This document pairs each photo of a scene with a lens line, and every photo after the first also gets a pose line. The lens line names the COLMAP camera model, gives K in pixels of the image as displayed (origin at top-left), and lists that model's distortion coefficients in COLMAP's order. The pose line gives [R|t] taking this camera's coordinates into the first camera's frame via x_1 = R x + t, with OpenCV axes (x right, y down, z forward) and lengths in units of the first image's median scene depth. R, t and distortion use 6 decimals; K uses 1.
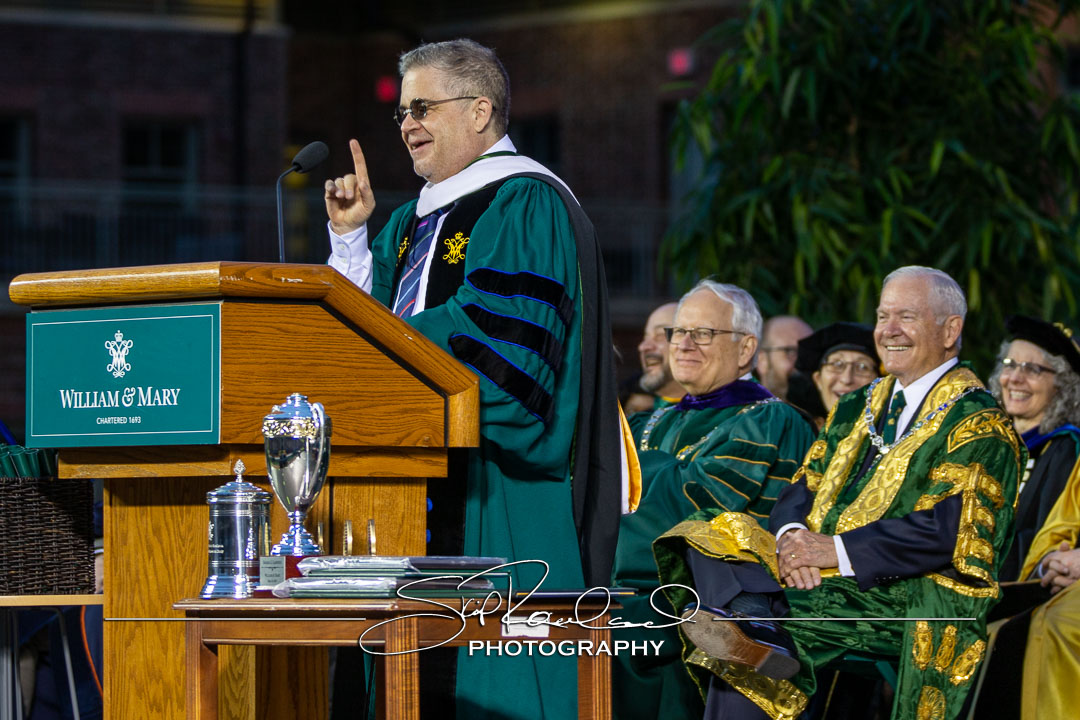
lens RADIAL K [[6492.5, 0, 540.0], [0, 6492.5, 360.0], [0, 0, 1]] dist [-0.785093, -3.556755]
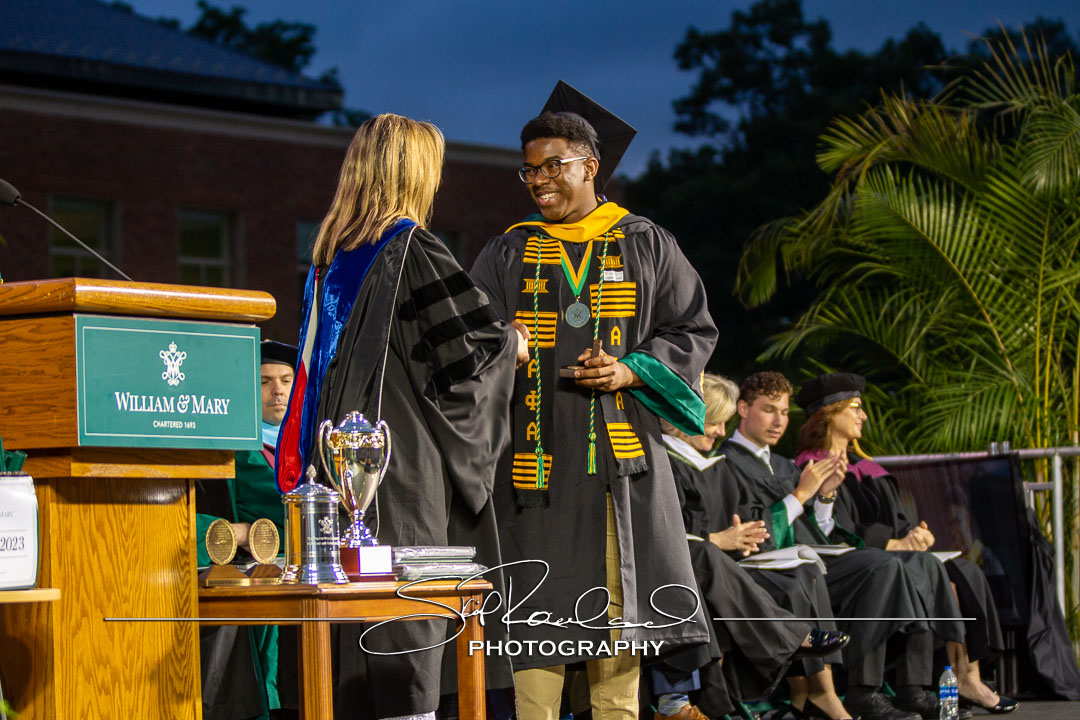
lens RADIAL K [[4869.7, 0, 540.0], [0, 4869.7, 360.0], [0, 0, 1]] dist [-0.168382, -6.058352]
pose [[-0.338359, 0.054573, 0.939433, -0.853124], [-0.003934, 0.998226, -0.059406, 0.046732], [-0.941009, -0.023796, -0.337545, 1.212179]]
